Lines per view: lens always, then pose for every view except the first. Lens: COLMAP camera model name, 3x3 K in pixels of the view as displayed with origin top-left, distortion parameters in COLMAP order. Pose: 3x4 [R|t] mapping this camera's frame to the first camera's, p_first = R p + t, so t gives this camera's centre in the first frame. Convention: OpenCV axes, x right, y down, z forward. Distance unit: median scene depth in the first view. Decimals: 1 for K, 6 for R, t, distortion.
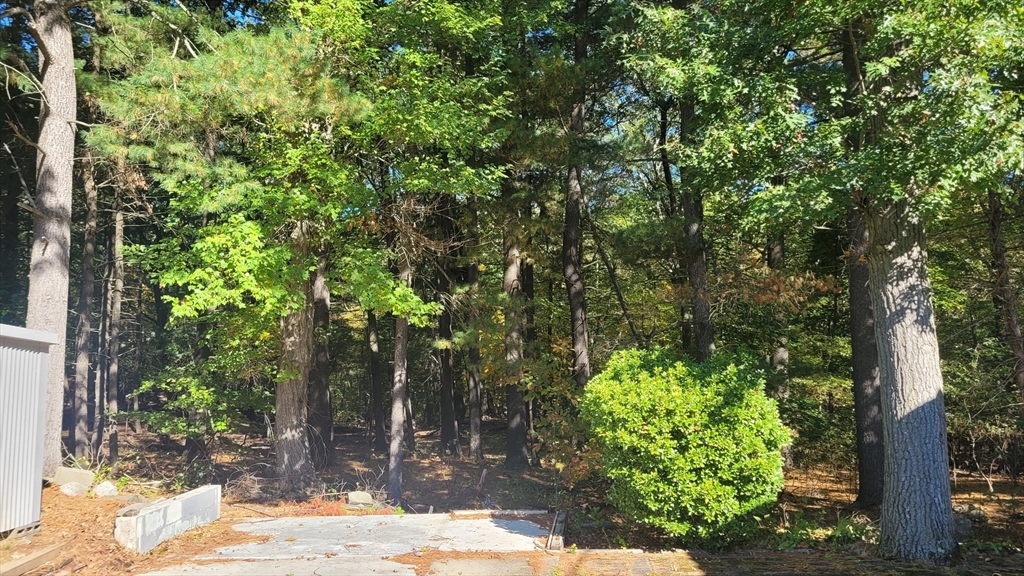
lens RADIAL K [[745.6, 0, 510.5], [0, 745.6, 297.4], [0, 0, 1]] dist [0.074657, -0.083284]
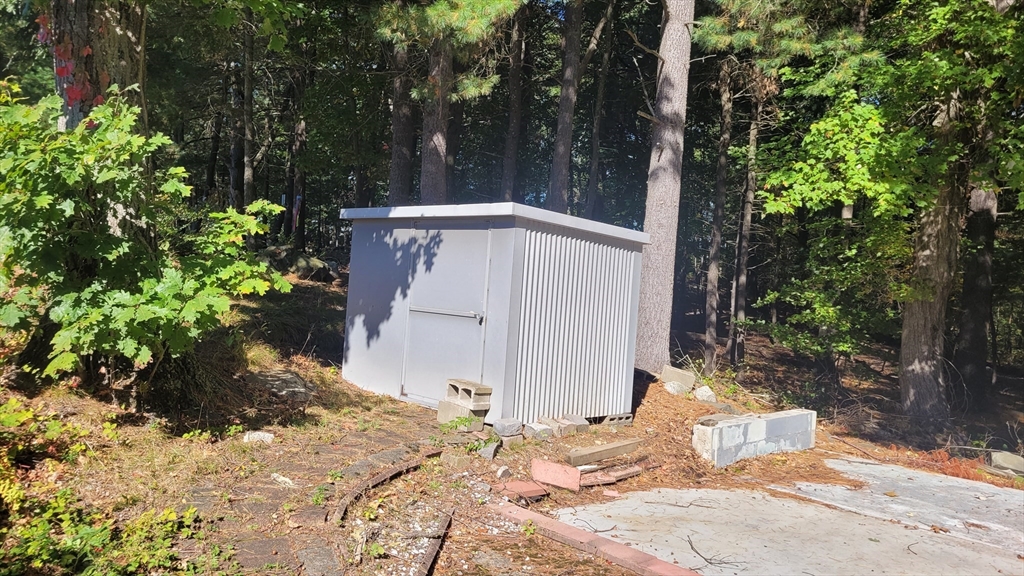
lens RADIAL K [[745.6, 0, 510.5], [0, 745.6, 297.4], [0, 0, 1]] dist [0.074657, -0.083284]
pose [[0.680124, 0.067102, -0.730020, 0.004558], [0.009548, 0.994907, 0.100346, 0.023903], [0.733035, -0.075218, 0.676019, 0.145123]]
